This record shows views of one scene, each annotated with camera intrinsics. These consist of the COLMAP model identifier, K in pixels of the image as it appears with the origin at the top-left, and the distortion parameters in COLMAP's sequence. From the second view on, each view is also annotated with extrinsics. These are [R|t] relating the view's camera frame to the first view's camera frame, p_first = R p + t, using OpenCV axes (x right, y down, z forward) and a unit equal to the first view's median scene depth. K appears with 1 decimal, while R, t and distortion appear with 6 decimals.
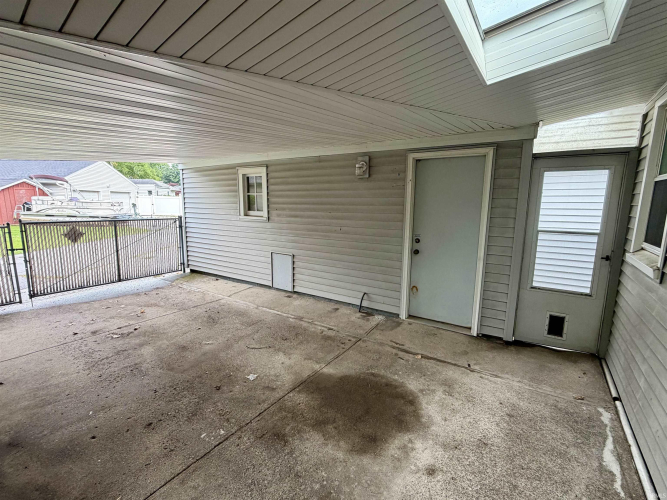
lens RADIAL K [[306.8, 0, 333.5], [0, 306.8, 250.0], [0, 0, 1]] dist [-0.000676, -0.000093]
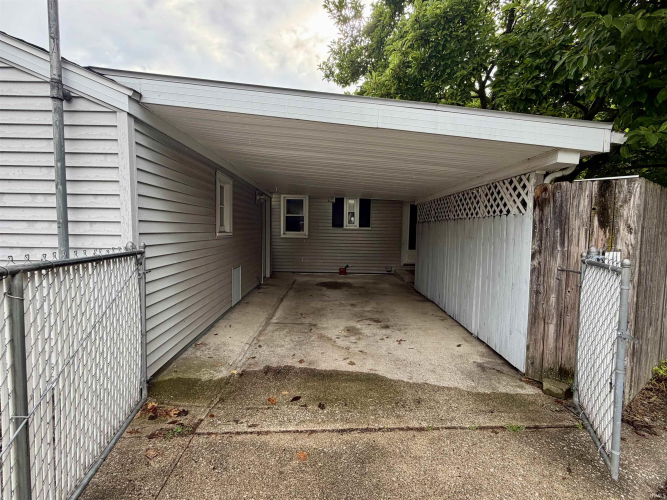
lens RADIAL K [[306.8, 0, 333.5], [0, 306.8, 250.0], [0, 0, 1]] dist [-0.000676, -0.000093]
pose [[-0.577850, -0.072316, 0.812933, -1.776529], [0.102610, 0.981726, 0.160268, -0.263211], [-0.809667, 0.176026, -0.559870, 1.968592]]
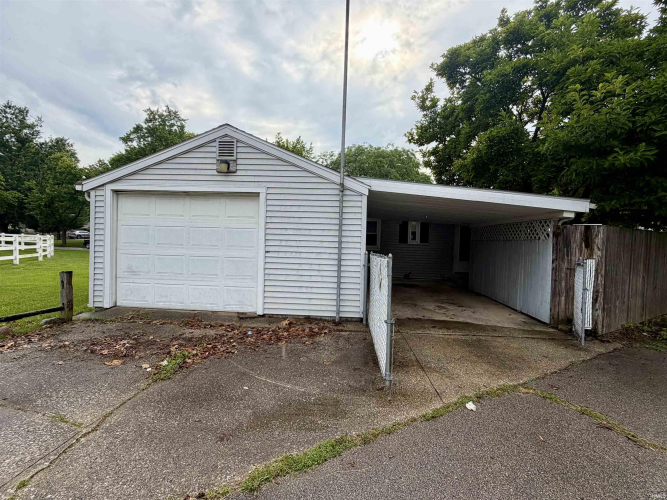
lens RADIAL K [[311.4, 0, 330.5], [0, 311.4, 250.2], [0, 0, 1]] dist [-0.001462, -0.000348]
pose [[-0.512524, -0.046487, 0.857413, -2.233551], [0.095878, 0.989191, 0.110943, -0.418097], [-0.853303, 0.139068, -0.502528, 2.917406]]
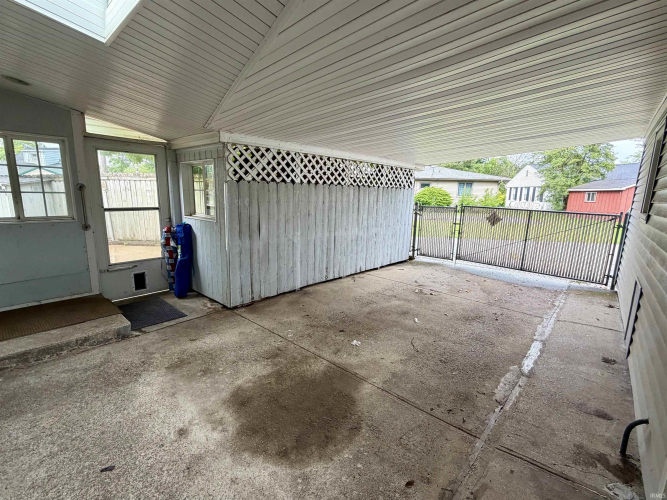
lens RADIAL K [[306.8, 0, 333.5], [0, 306.8, 250.0], [0, 0, 1]] dist [-0.000676, -0.000093]
pose [[-0.133147, 0.173486, -0.975794, 0.622485], [-0.180040, 0.963945, 0.195946, -0.085047], [0.974606, 0.201772, -0.097111, 0.799389]]
